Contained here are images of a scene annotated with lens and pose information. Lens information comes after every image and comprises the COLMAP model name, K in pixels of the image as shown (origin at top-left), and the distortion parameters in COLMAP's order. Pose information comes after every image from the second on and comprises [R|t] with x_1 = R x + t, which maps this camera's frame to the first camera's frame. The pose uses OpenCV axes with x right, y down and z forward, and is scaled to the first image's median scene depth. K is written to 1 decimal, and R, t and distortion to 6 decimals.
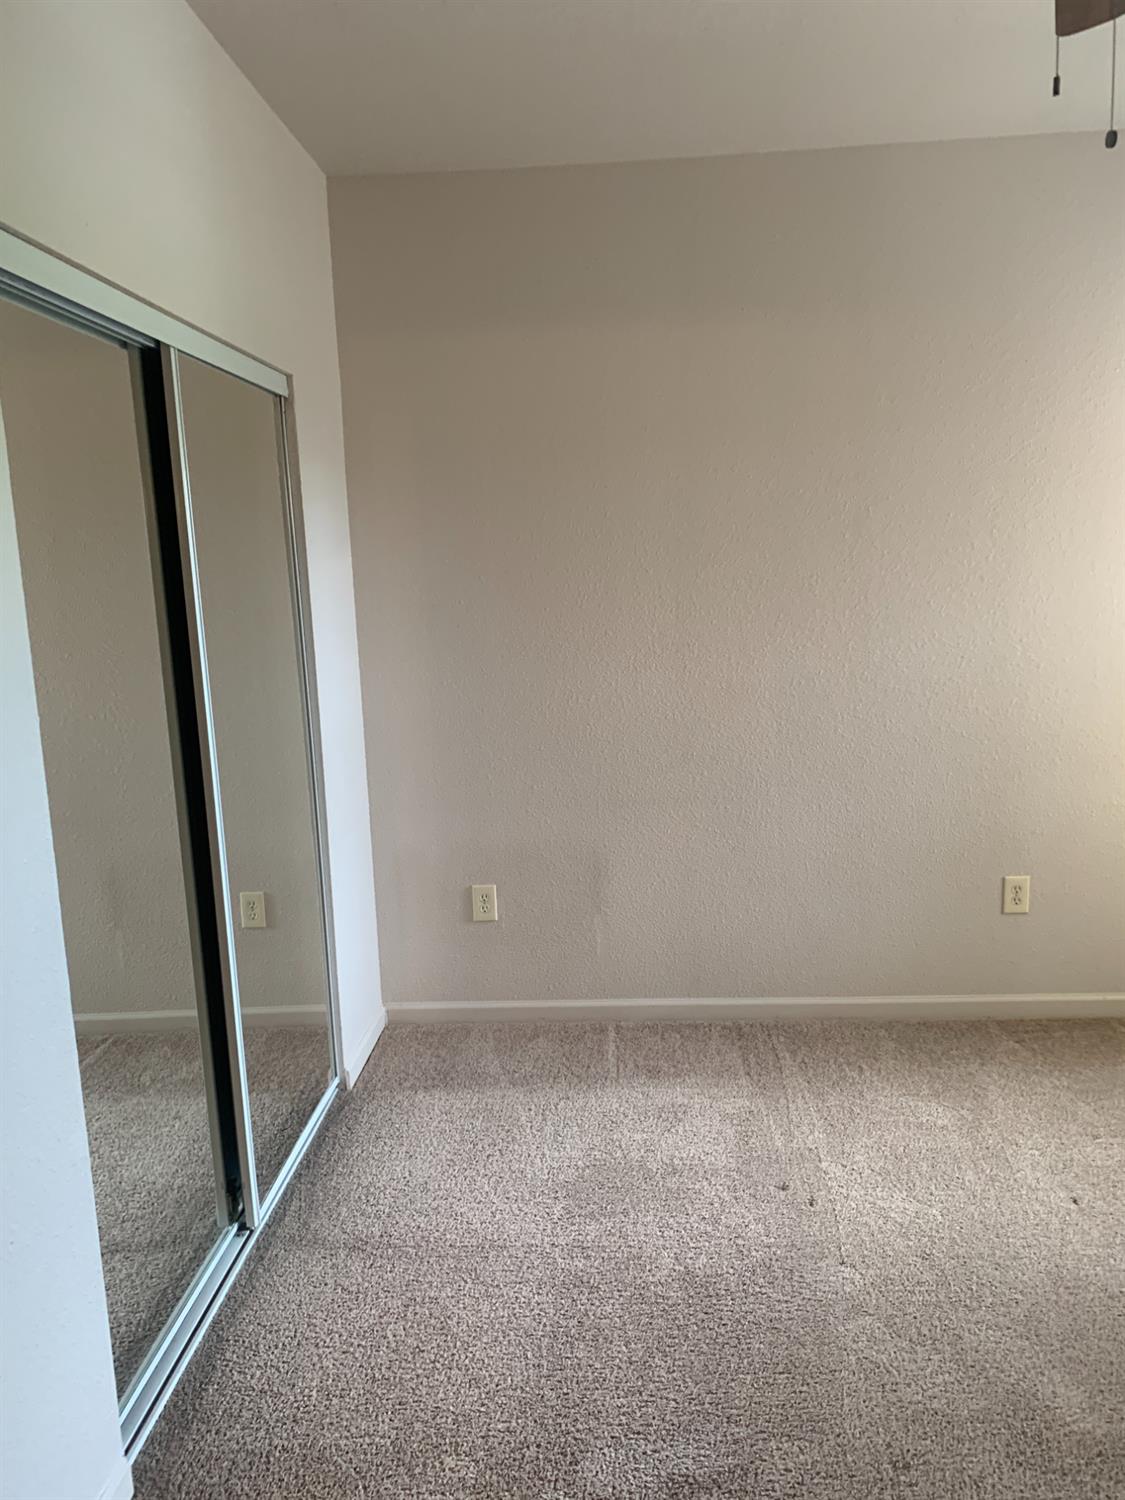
lens RADIAL K [[1134.7, 0, 562.5], [0, 1134.7, 750.0], [0, 0, 1]] dist [0.000807, -0.000269]
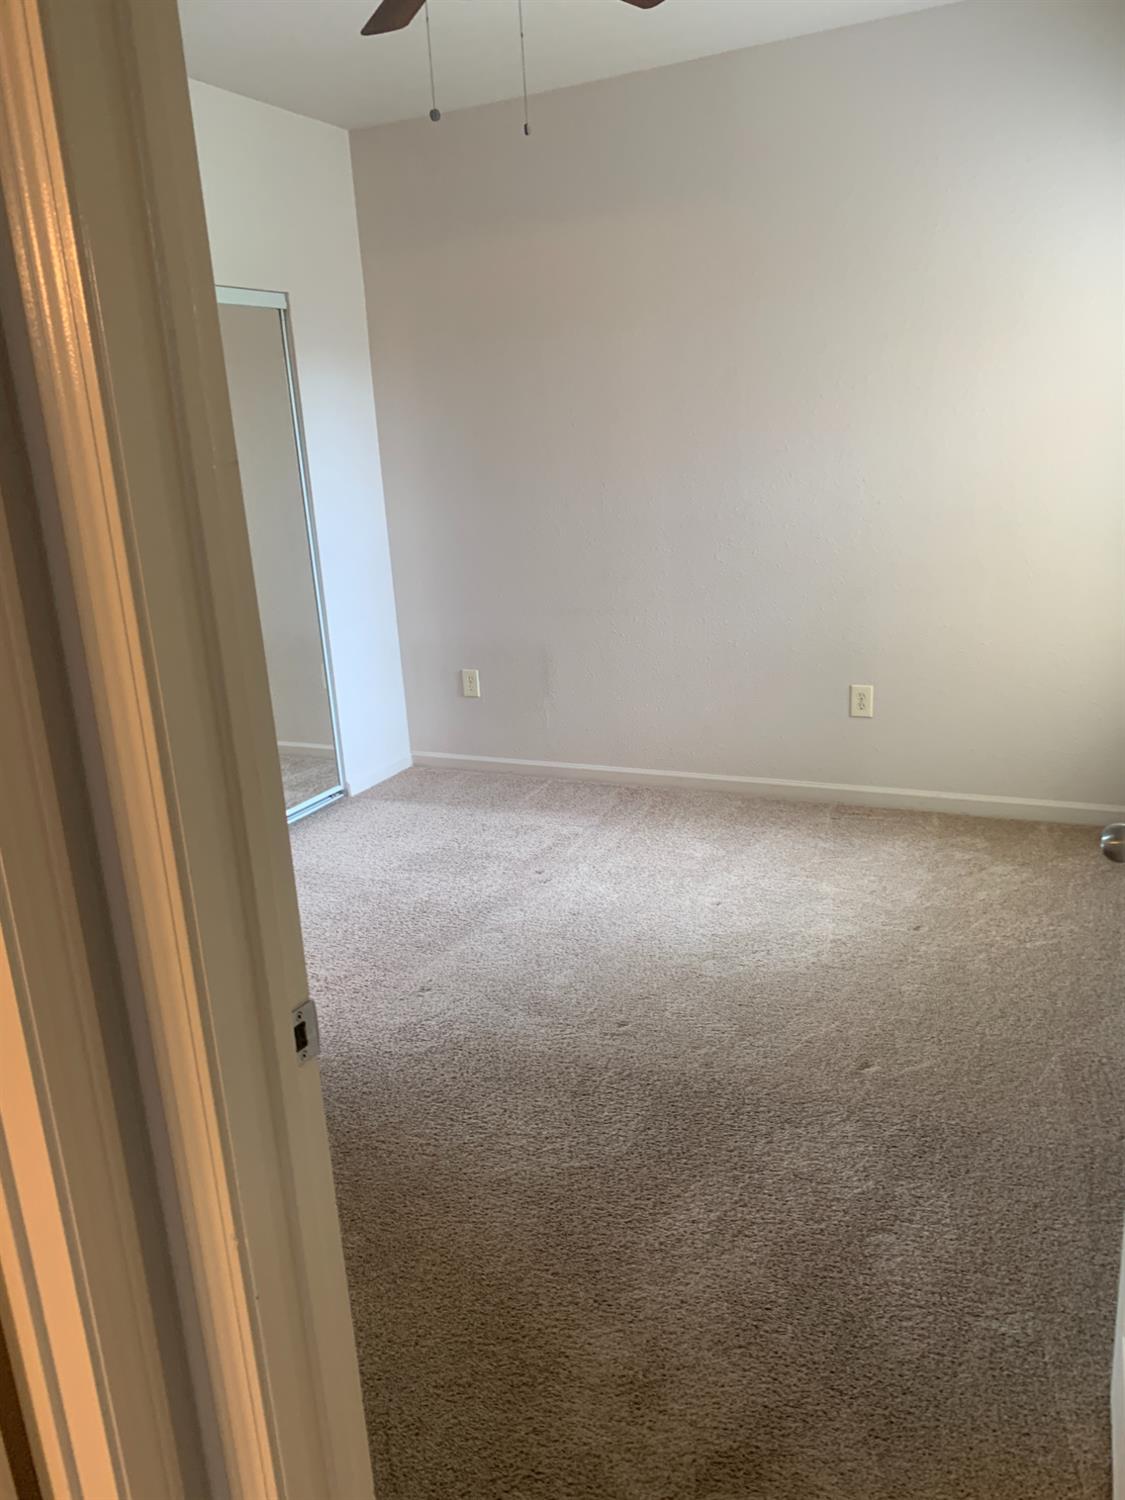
lens RADIAL K [[1071.4, 0, 562.5], [0, 1071.4, 750.0], [0, 0, 1]] dist [0.037977, 0.000876]
pose [[0.919132, 0.084201, -0.384847, 0.662328], [-0.037802, 0.991235, 0.126590, 0.058312], [0.392133, -0.101805, 0.914258, -0.178742]]
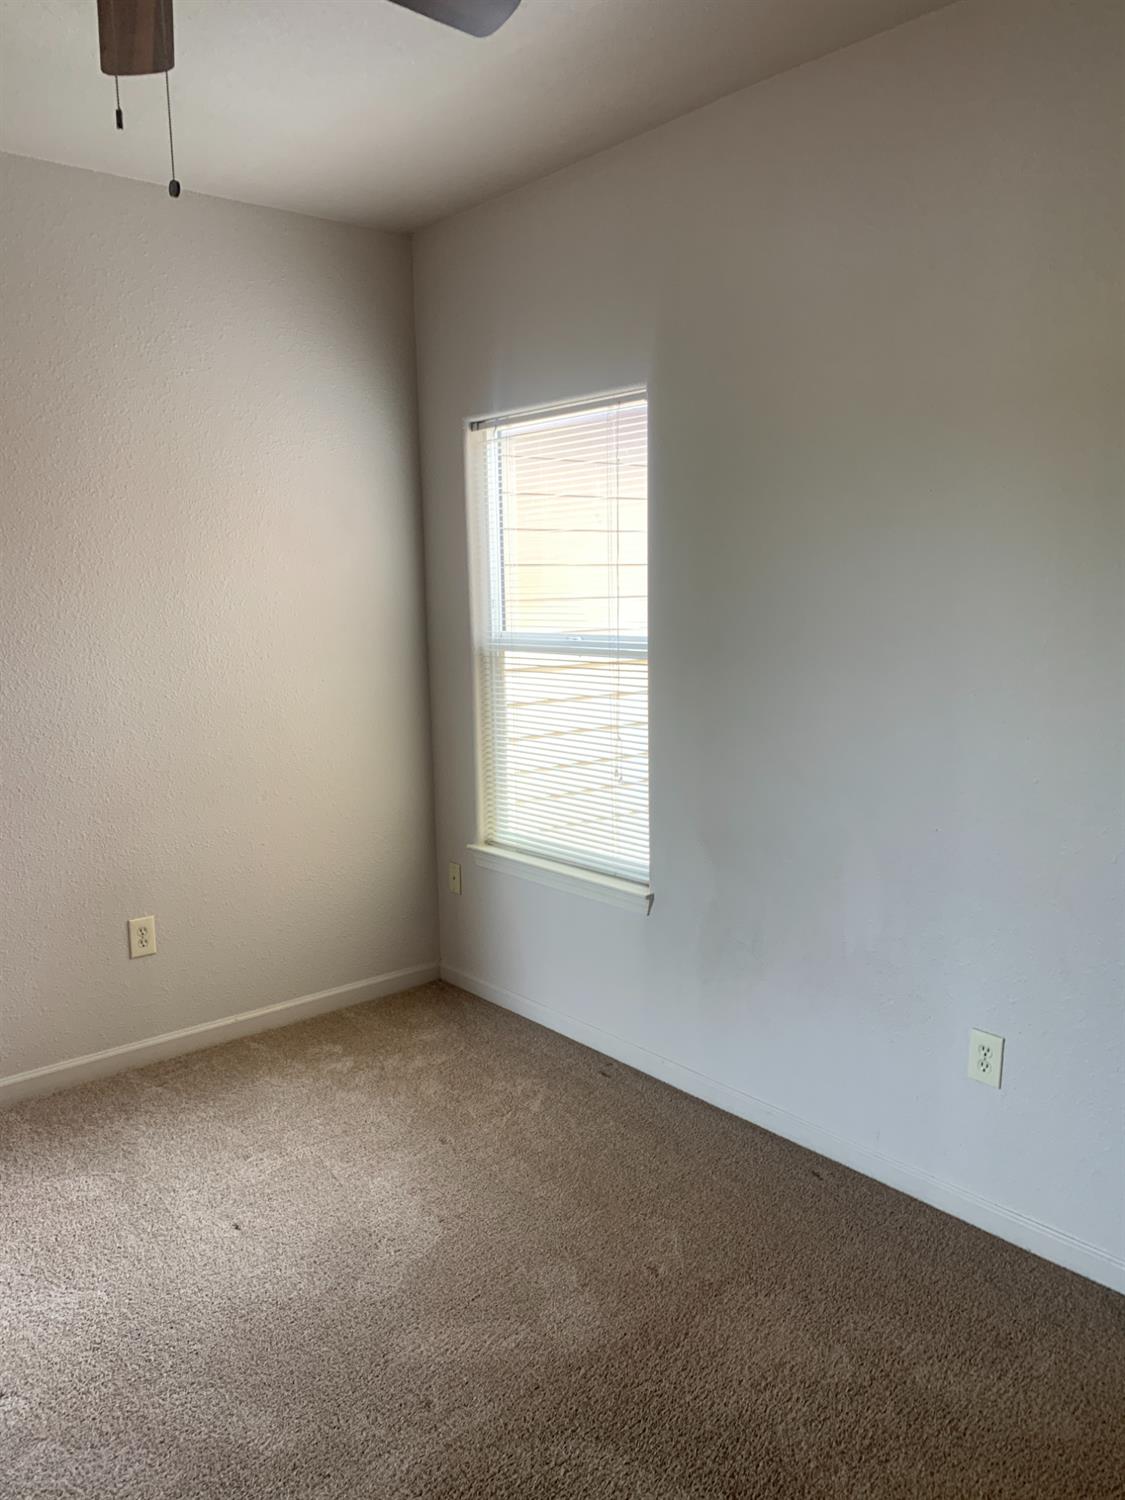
lens RADIAL K [[1146.1, 0, 562.5], [0, 1146.1, 750.0], [0, 0, 1]] dist [-0.000317, 0.004812]
pose [[0.722499, -0.079344, 0.686804, -0.007085], [0.102024, 0.994753, 0.007594, -0.004328], [-0.683803, 0.064584, 0.726803, 0.024267]]
